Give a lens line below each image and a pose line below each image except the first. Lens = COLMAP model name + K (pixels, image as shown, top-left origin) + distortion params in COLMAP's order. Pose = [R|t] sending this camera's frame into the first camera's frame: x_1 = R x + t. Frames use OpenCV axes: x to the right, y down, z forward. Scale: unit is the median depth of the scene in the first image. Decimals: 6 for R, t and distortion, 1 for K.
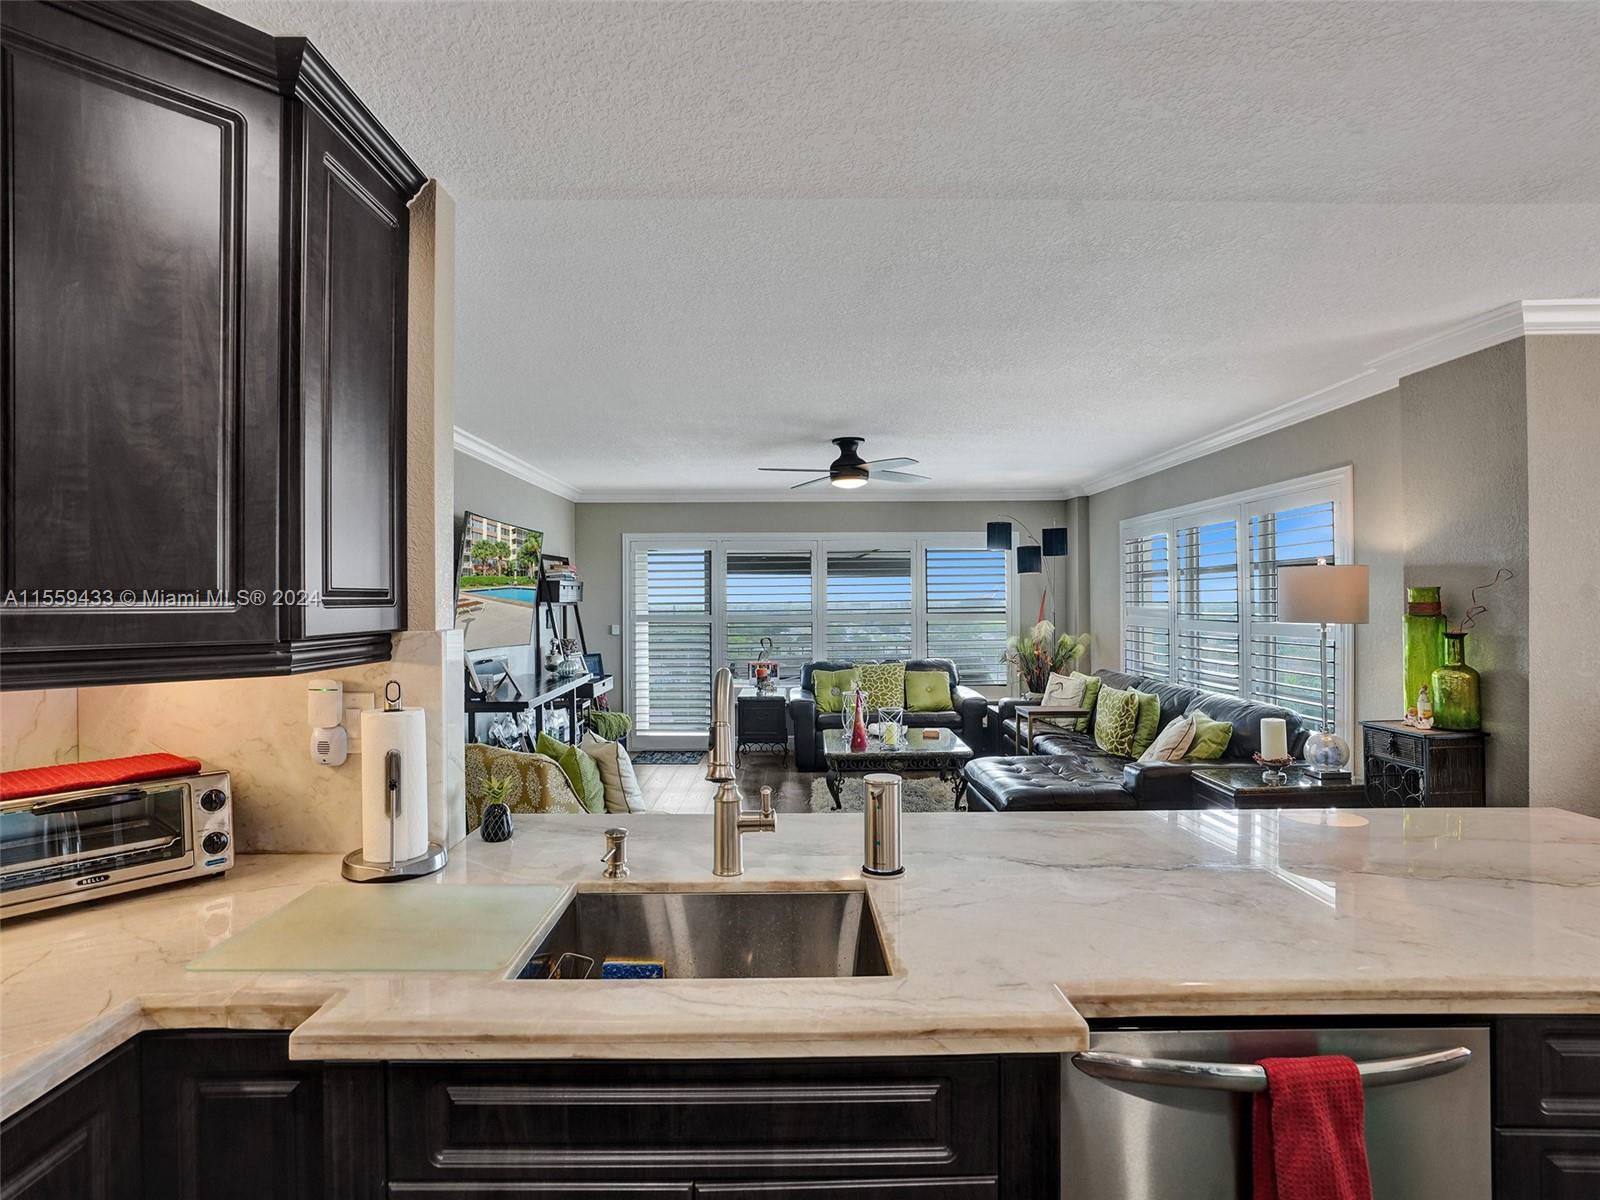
lens RADIAL K [[832.3, 0, 792.3], [0, 832.3, 600.5], [0, 0, 1]] dist [-0.047692, 0.022054]
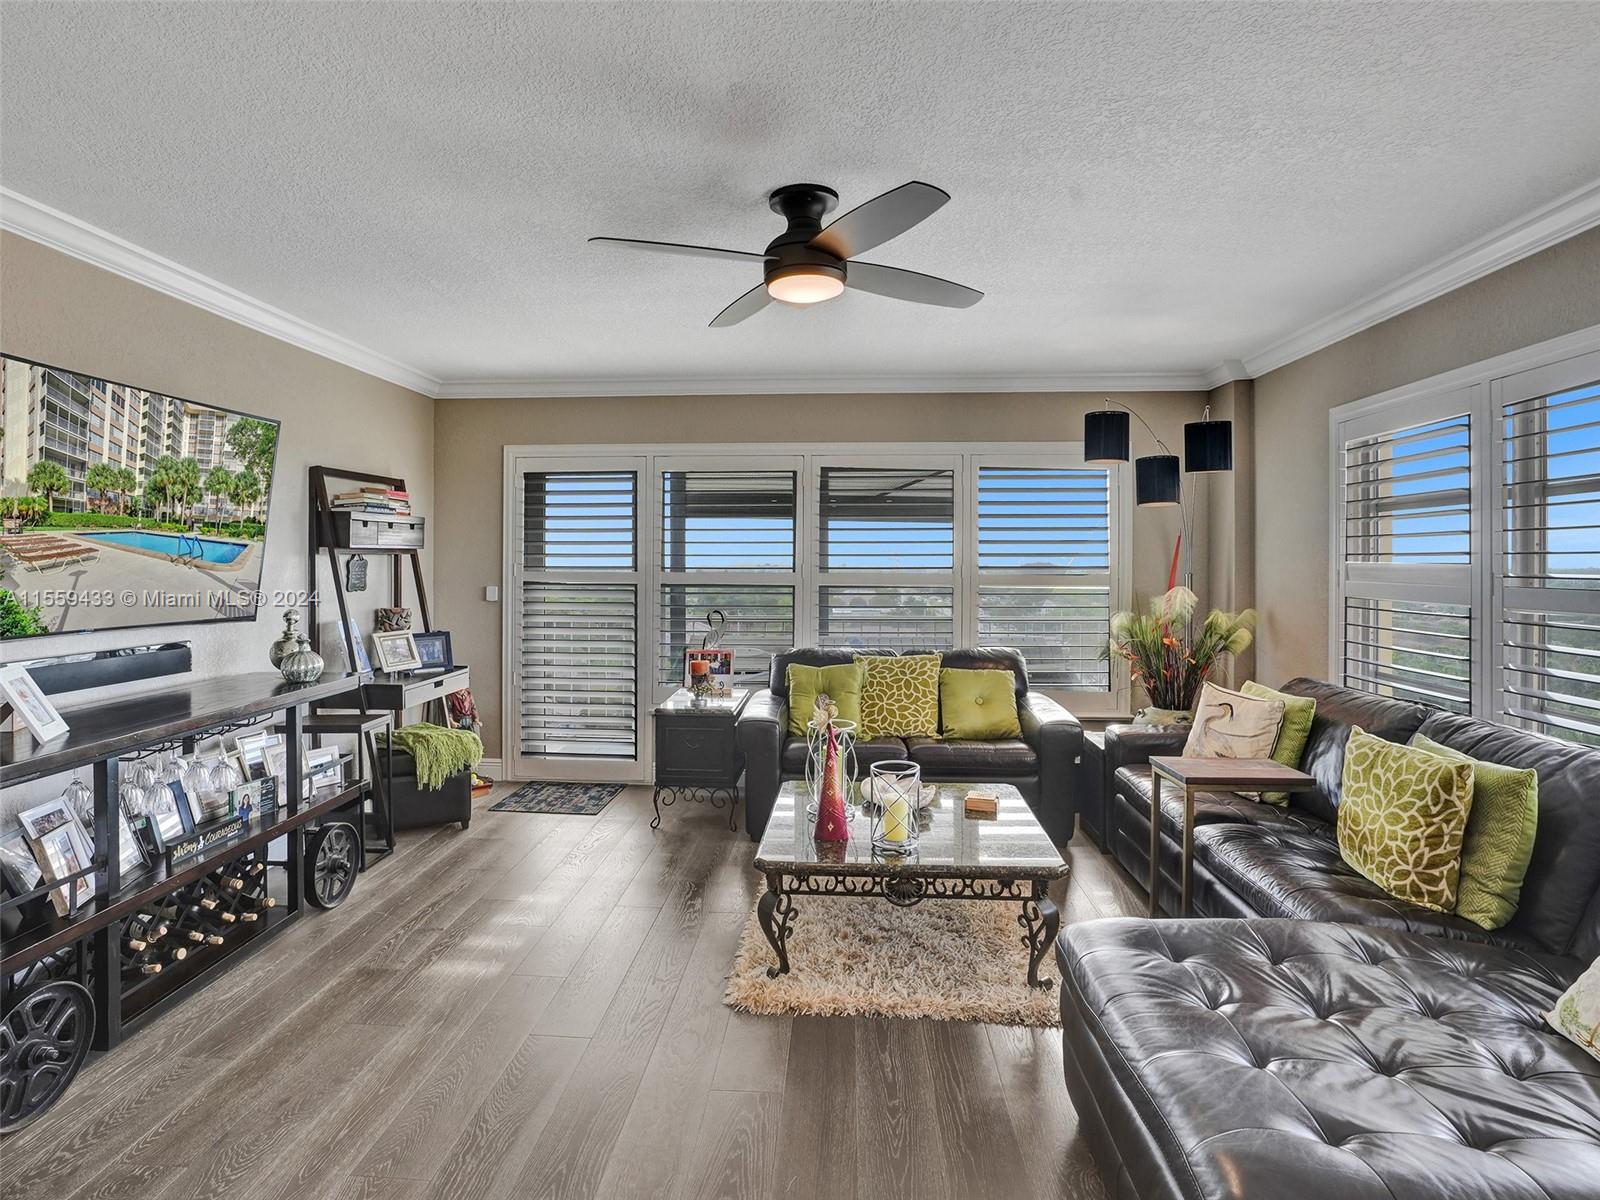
lens RADIAL K [[832.3, 0, 785.1], [0, 832.3, 561.7], [0, 0, 1]] dist [-0.047692, 0.022054]
pose [[0.997110, 0.007730, -0.075571, 0.071370], [-0.007719, 0.999970, 0.000446, 0.008776], [0.075572, 0.000138, 0.997140, 0.409110]]
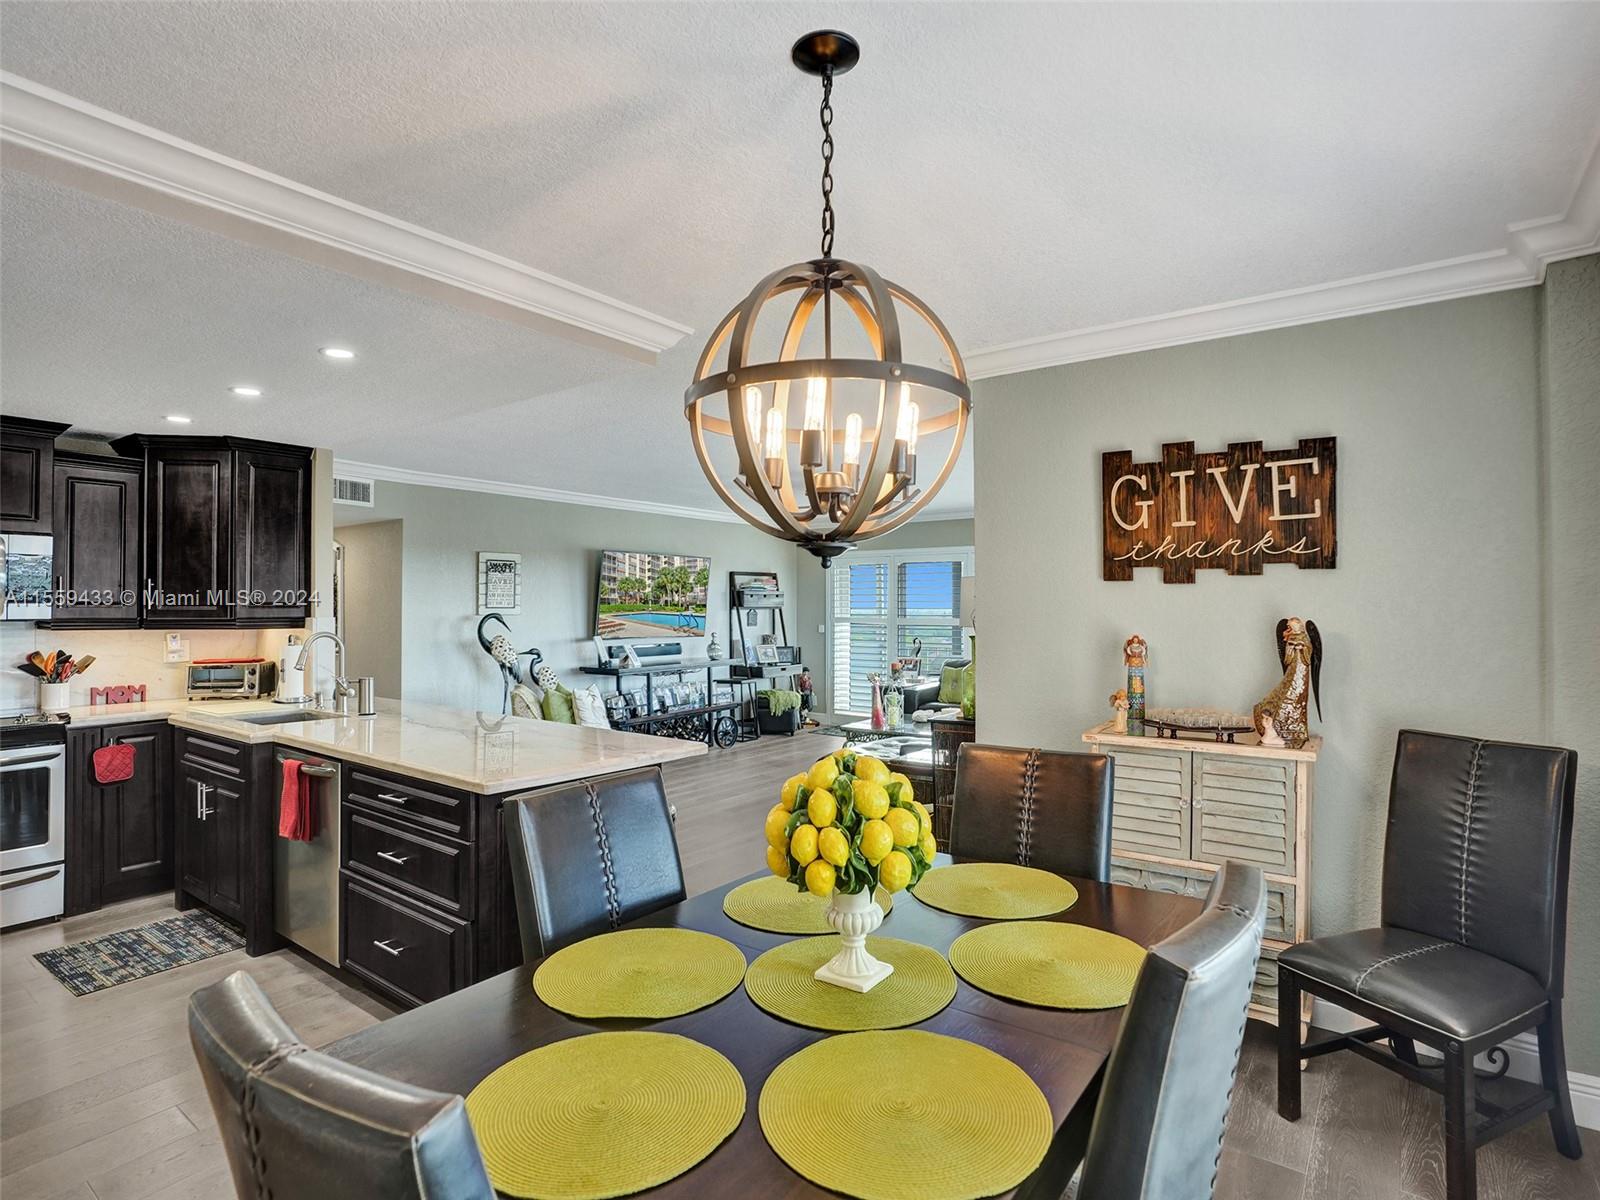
lens RADIAL K [[832.3, 0, 799.3], [0, 832.3, 598.2], [0, 0, 1]] dist [-0.047692, 0.022054]
pose [[0.792004, -0.007431, -0.610471, 0.602684], [0.001875, 0.999951, -0.009739, 0.001297], [0.610513, 0.006569, 0.791979, -0.036140]]
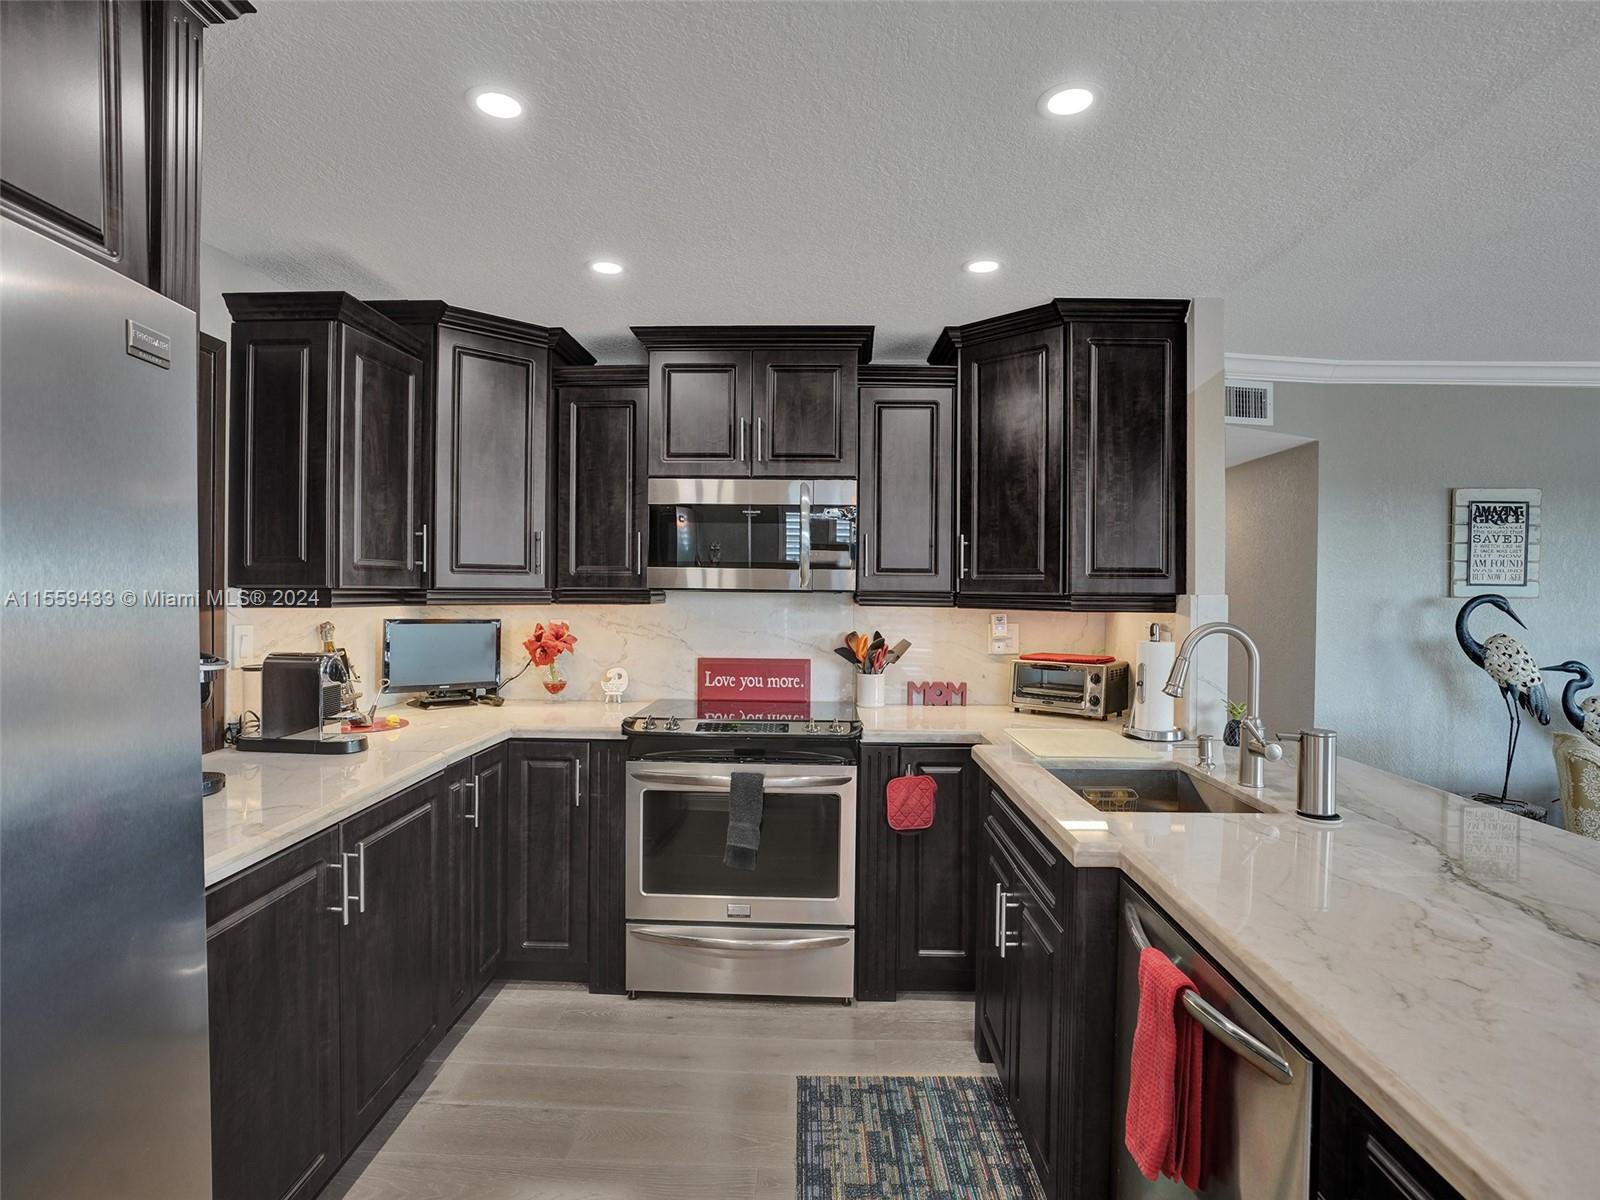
lens RADIAL K [[832.3, 0, 789.9], [0, 832.3, 587.5], [0, 0, 1]] dist [-0.047692, 0.022054]
pose [[-0.048576, 0.004111, -0.998811, 0.280096], [-0.008260, 0.999956, 0.004517, 0.005750], [0.998785, 0.008469, -0.048540, 0.081237]]
